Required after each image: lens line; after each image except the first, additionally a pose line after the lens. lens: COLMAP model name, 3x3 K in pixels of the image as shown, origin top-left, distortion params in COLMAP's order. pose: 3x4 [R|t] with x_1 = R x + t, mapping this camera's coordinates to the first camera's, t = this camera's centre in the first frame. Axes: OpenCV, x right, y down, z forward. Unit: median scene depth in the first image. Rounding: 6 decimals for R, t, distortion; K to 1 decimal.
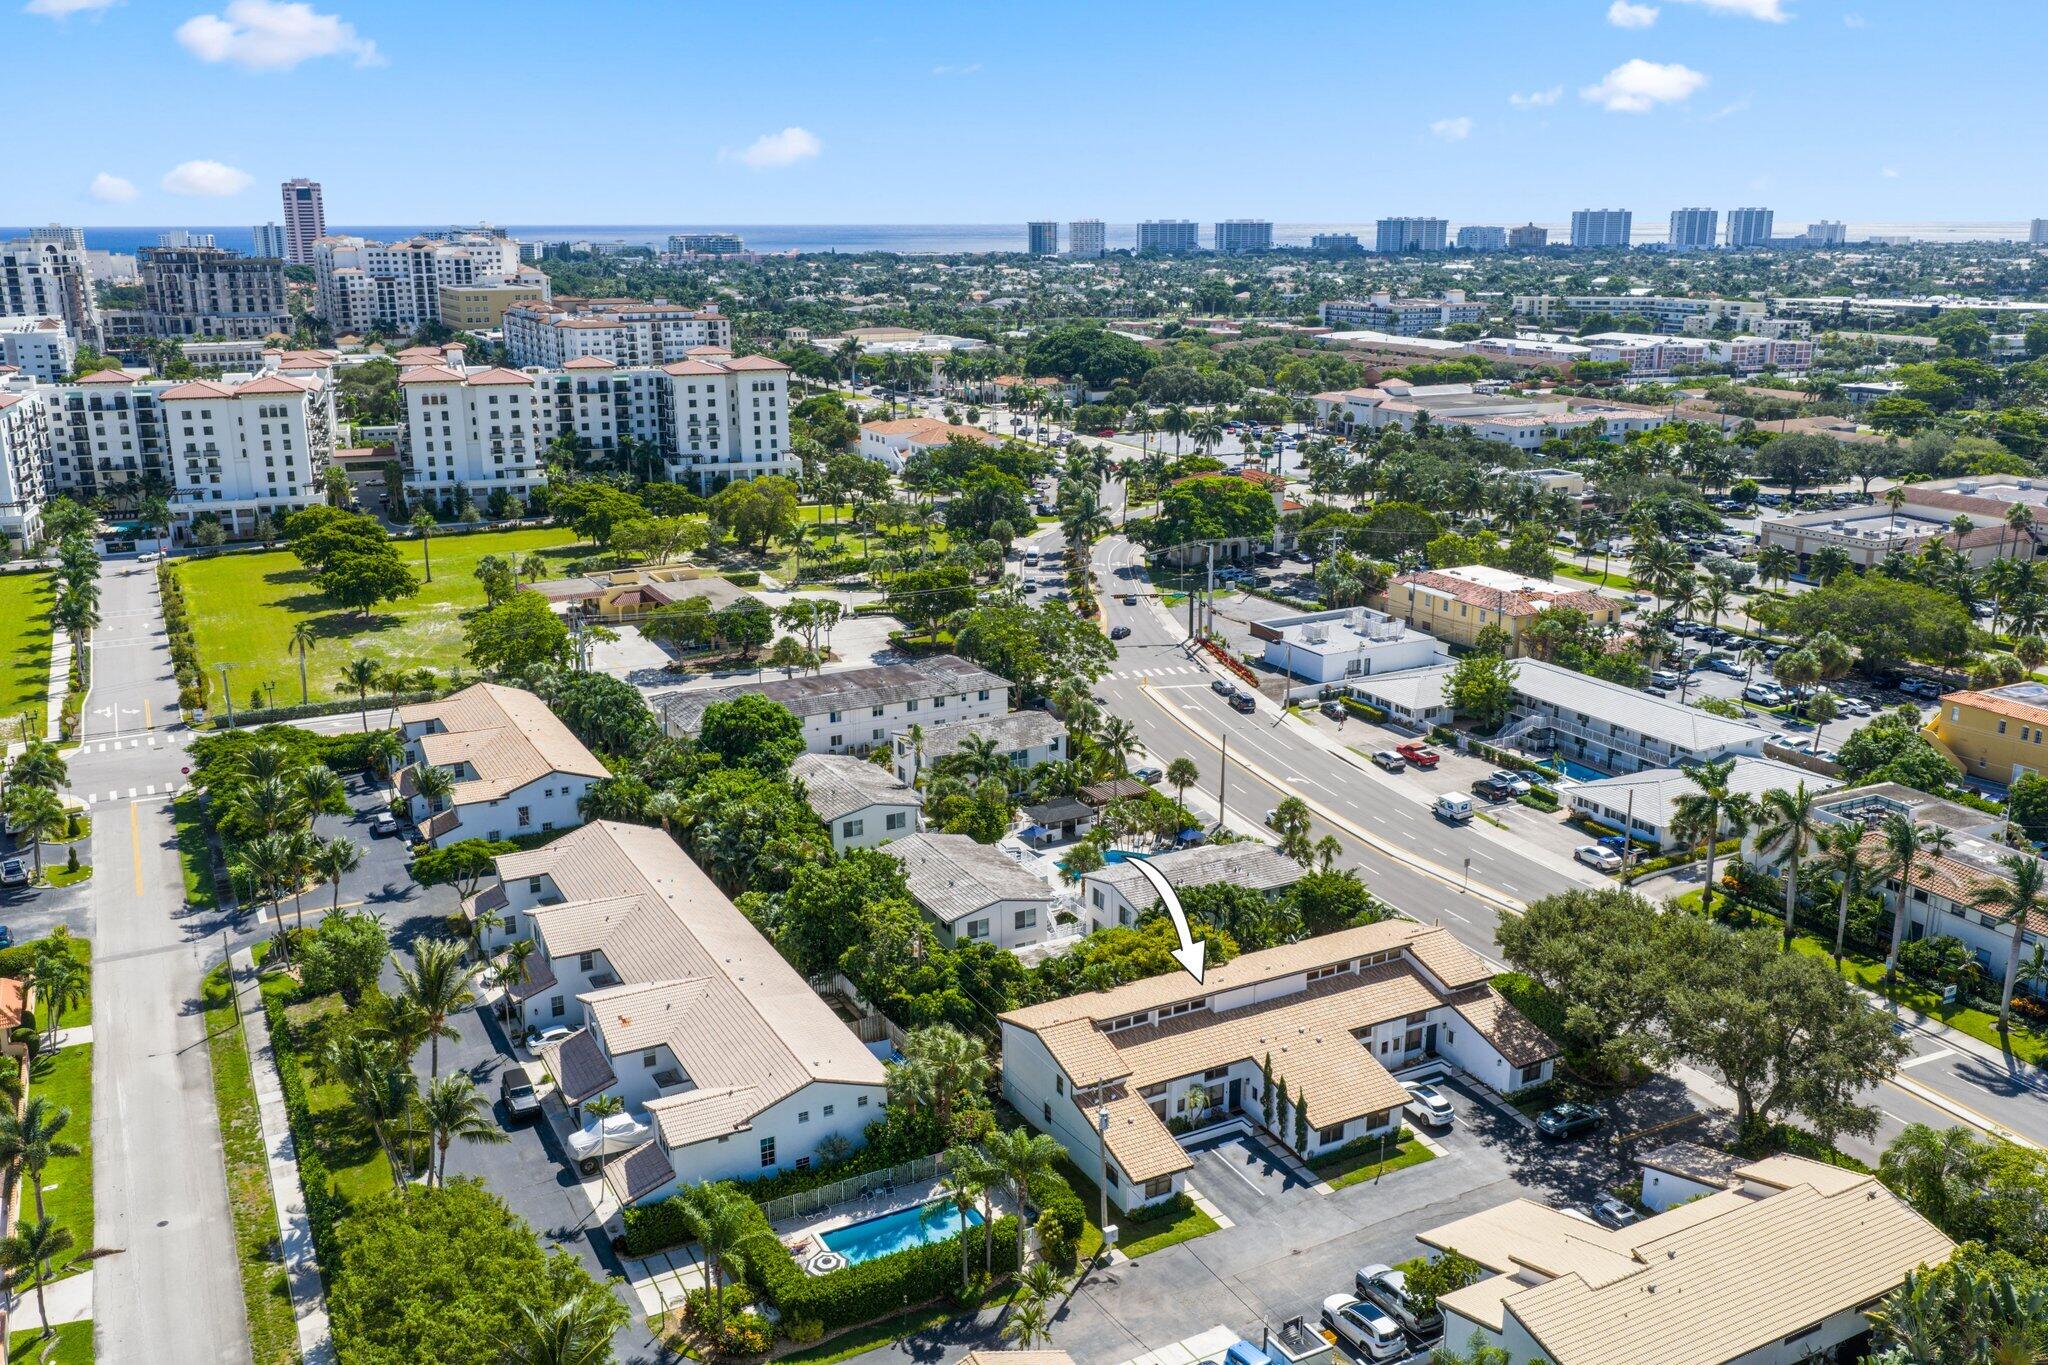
lens RADIAL K [[1693.4, 0, 1028.0], [0, 1693.4, 683.0], [0, 0, 1]] dist [0.017426, -0.031669]
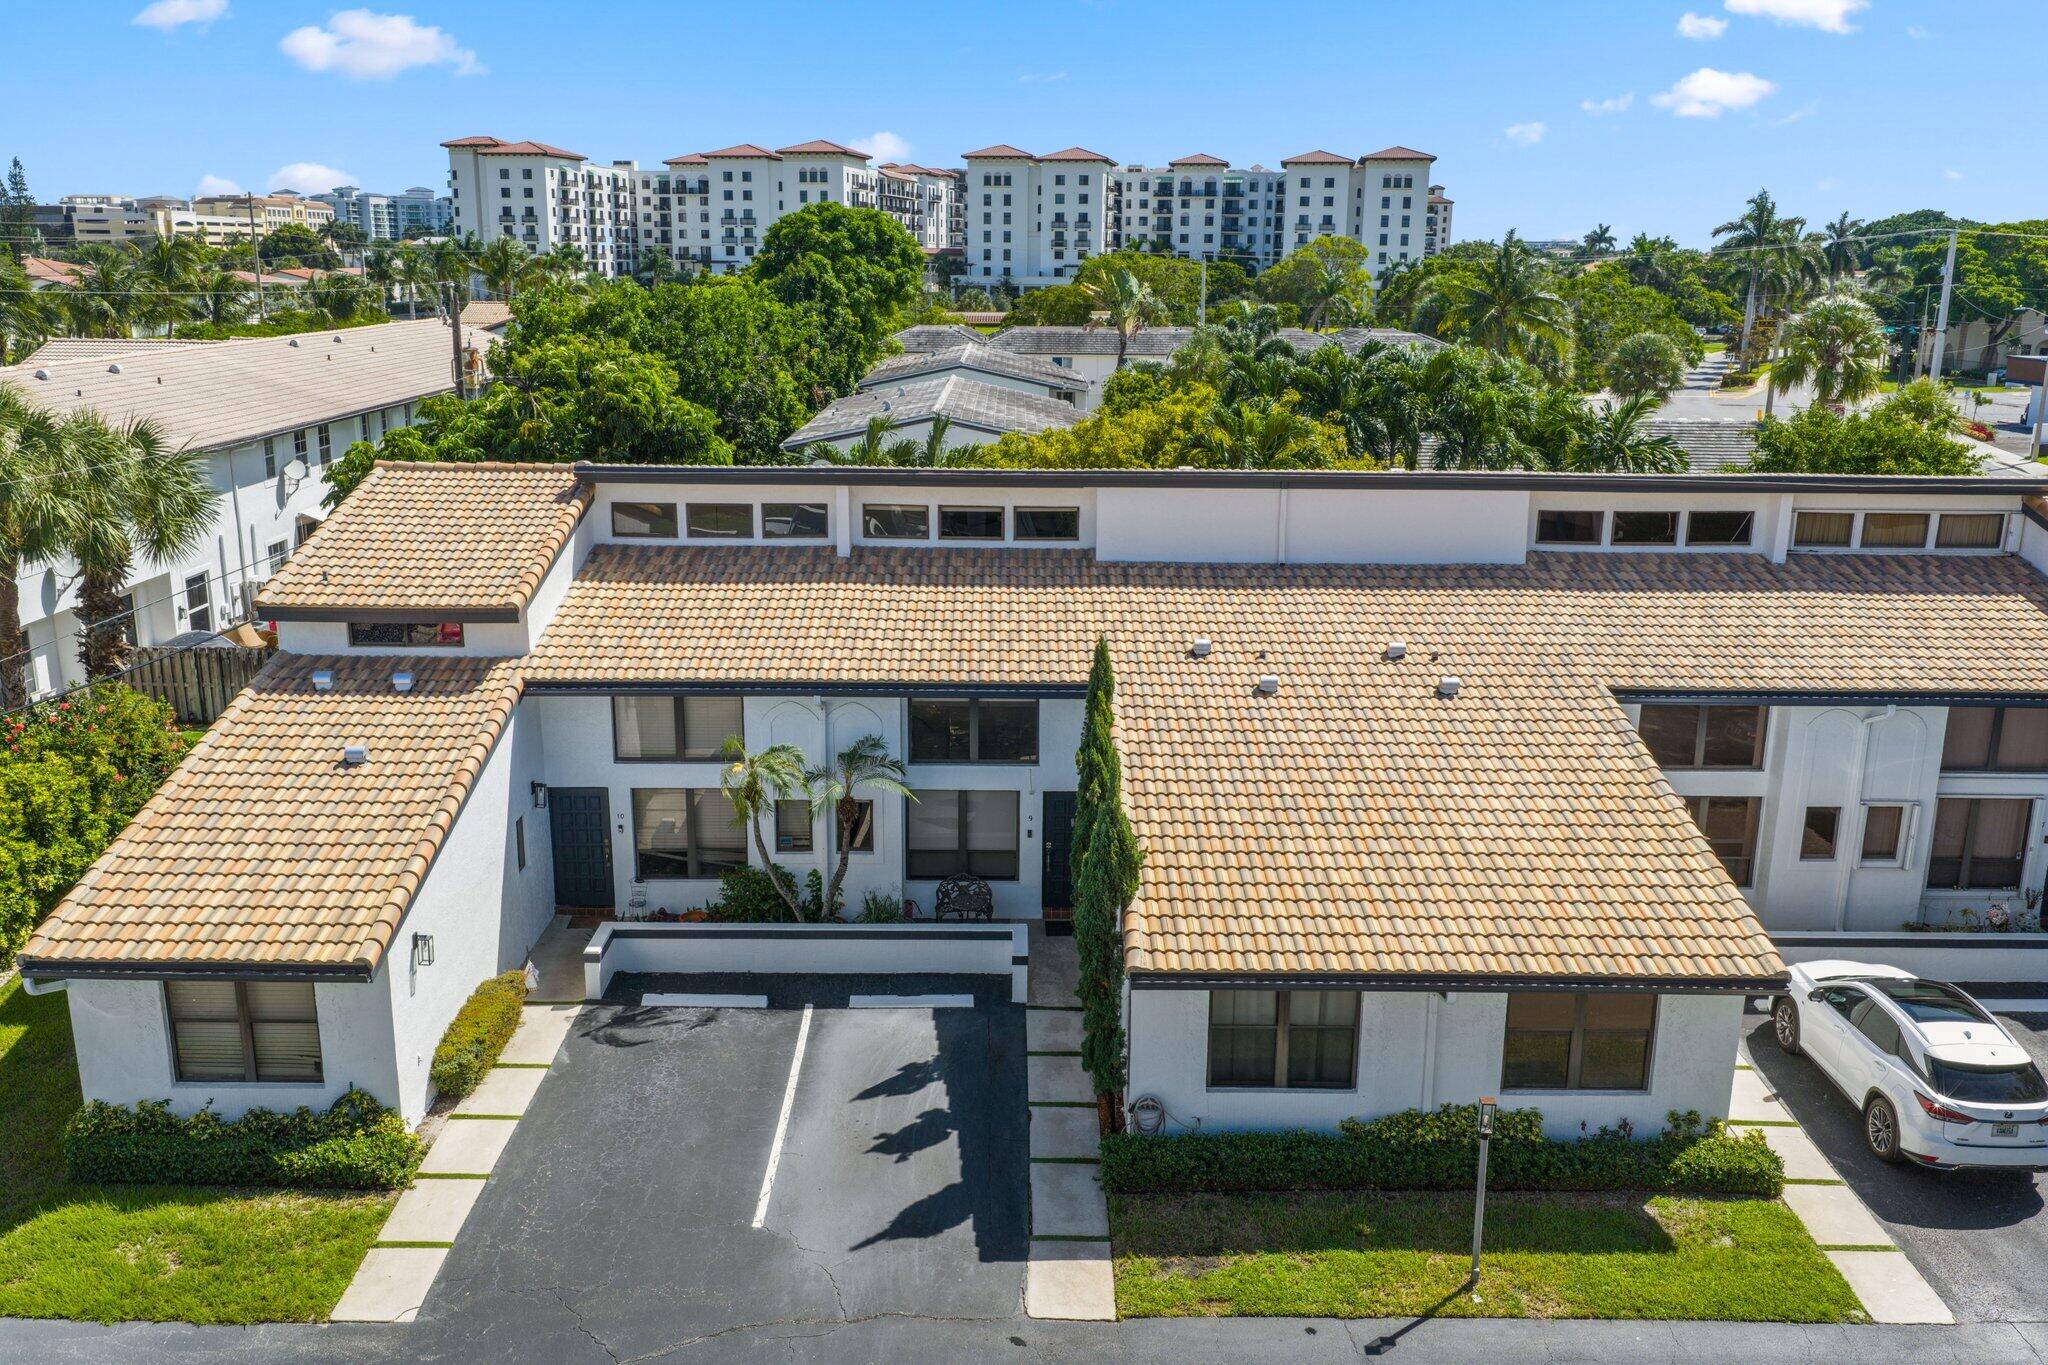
lens RADIAL K [[1693.4, 0, 1027.4], [0, 1693.4, 685.5], [0, 0, 1]] dist [0.017426, -0.031669]
pose [[0.885004, 0.125206, -0.448432, 0.080920], [-0.134805, 0.990815, 0.010599, 0.077576], [0.445641, 0.051071, 0.893754, 0.277032]]
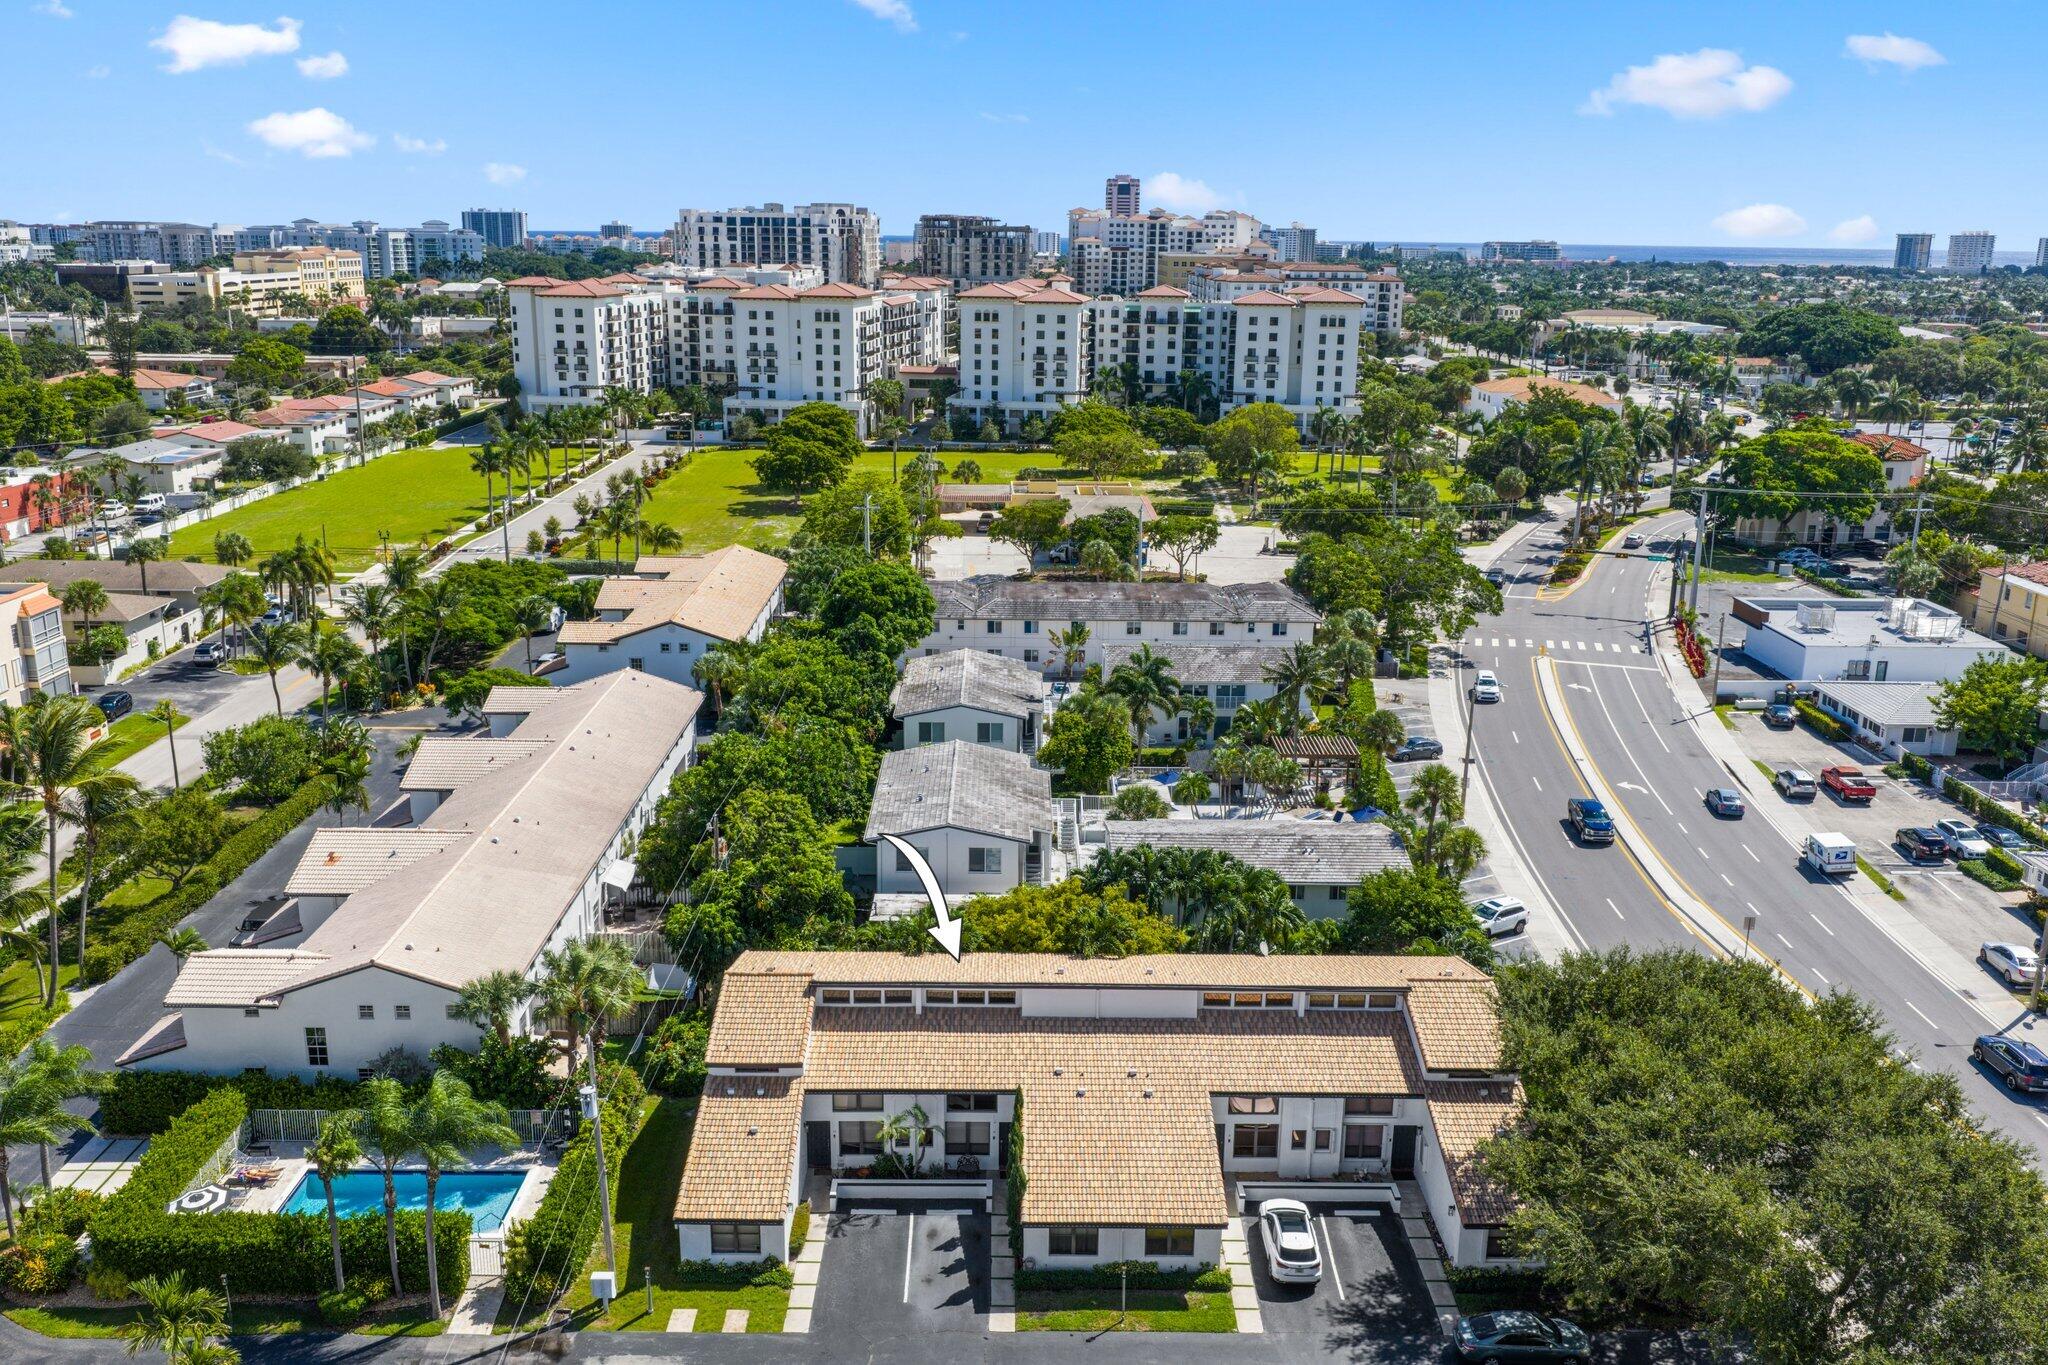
lens RADIAL K [[1693.4, 0, 1028.7], [0, 1693.4, 683.1], [0, 0, 1]] dist [0.017426, -0.031669]
pose [[0.887813, 0.132376, -0.440755, 0.139096], [-0.137125, 0.990326, 0.021222, 0.019759], [0.439300, 0.041597, 0.897377, 0.150956]]
